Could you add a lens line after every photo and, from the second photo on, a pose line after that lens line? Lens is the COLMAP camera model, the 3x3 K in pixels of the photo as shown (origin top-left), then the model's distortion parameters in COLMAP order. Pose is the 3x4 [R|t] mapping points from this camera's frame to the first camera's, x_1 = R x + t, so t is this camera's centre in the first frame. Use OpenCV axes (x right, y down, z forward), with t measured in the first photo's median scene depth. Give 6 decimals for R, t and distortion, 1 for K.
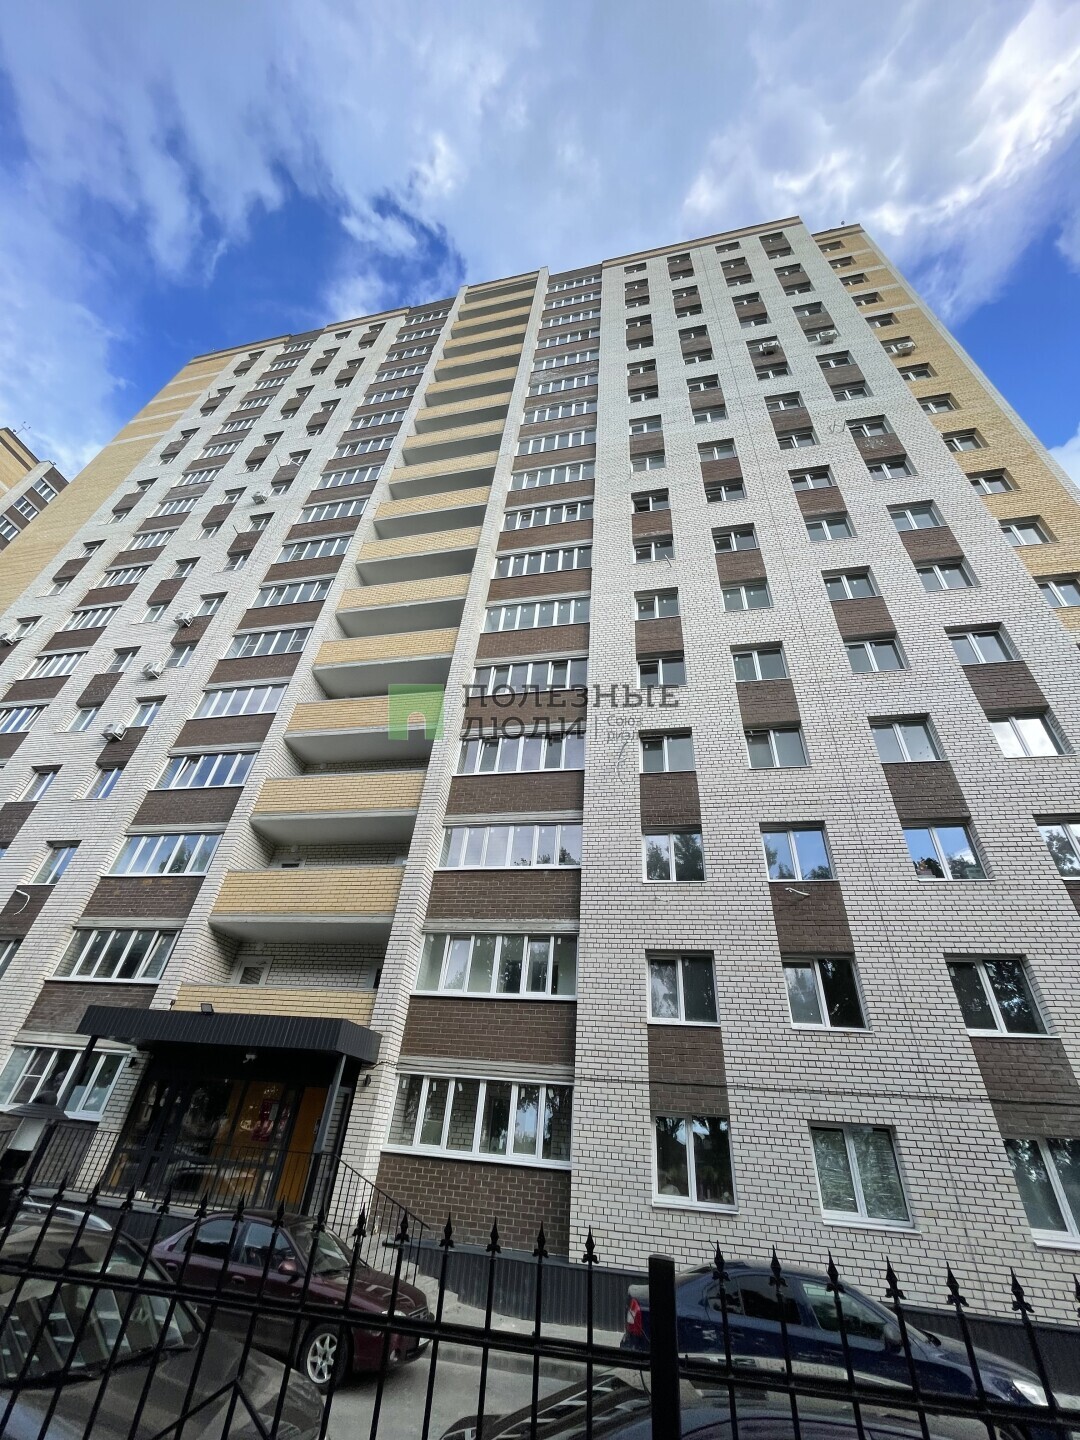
lens RADIAL K [[561.3, 0, 540.0], [0, 561.3, 720.0], [0, 0, 1]] dist [-0.002643, -0.000200]
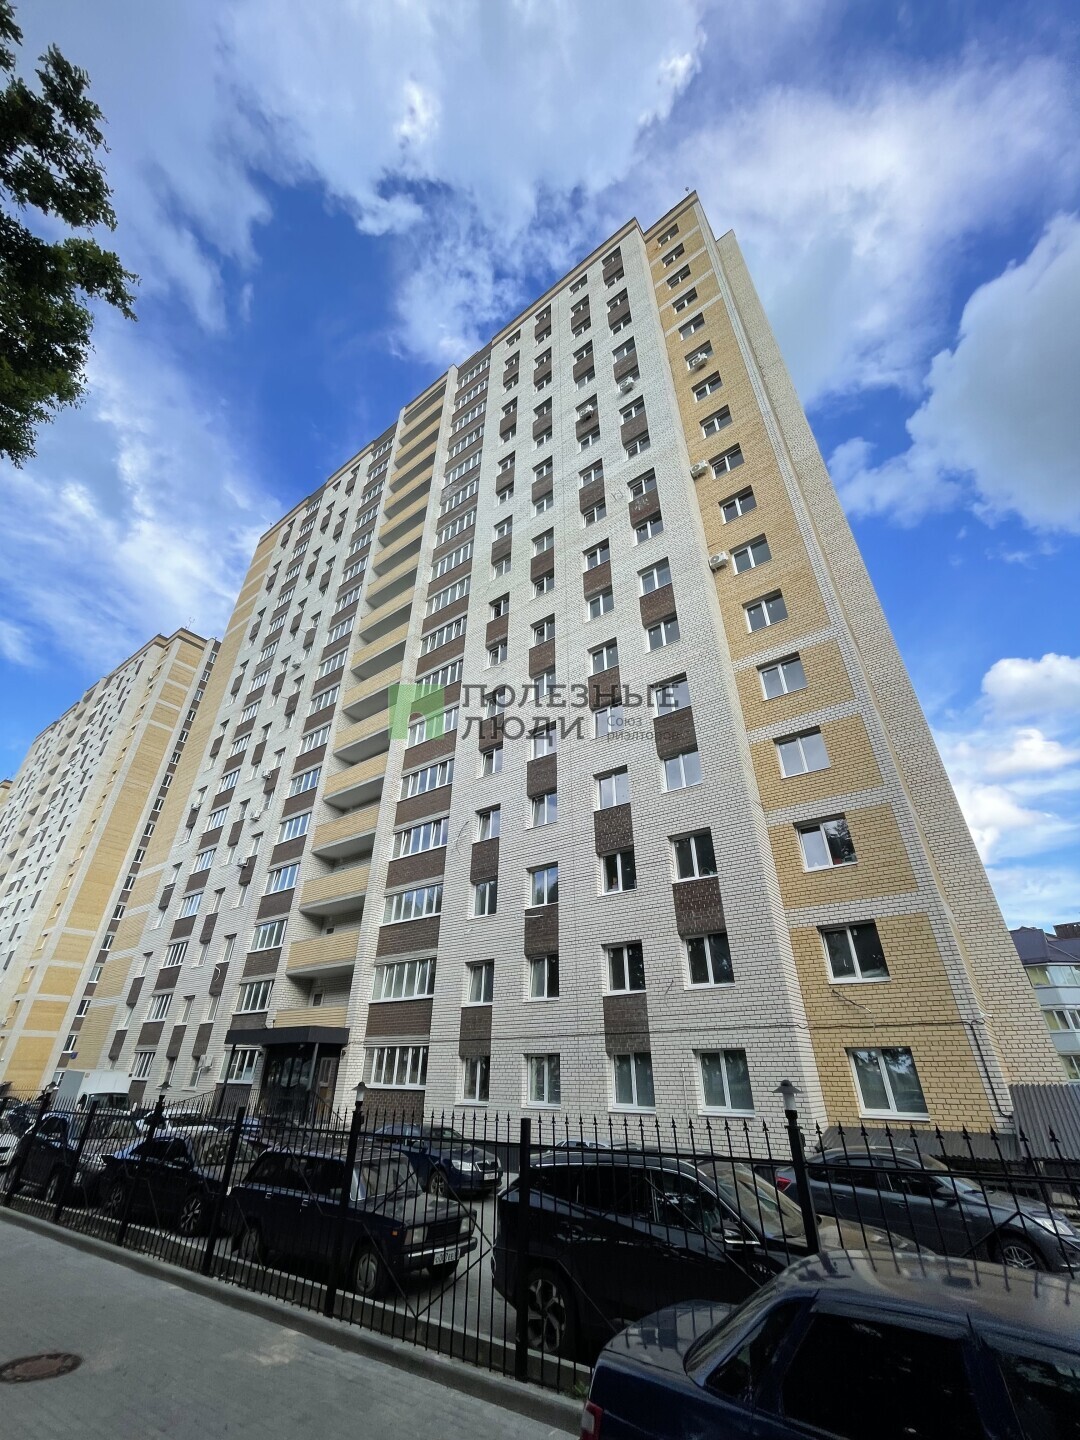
lens RADIAL K [[572.8, 0, 540.0], [0, 572.8, 720.0], [0, 0, 1]] dist [0.000633, -0.000095]
pose [[0.902711, -0.277106, -0.329126, 1.013905], [0.298547, 0.954271, 0.015397, -0.206461], [0.309809, -0.112159, 0.944160, -0.395136]]
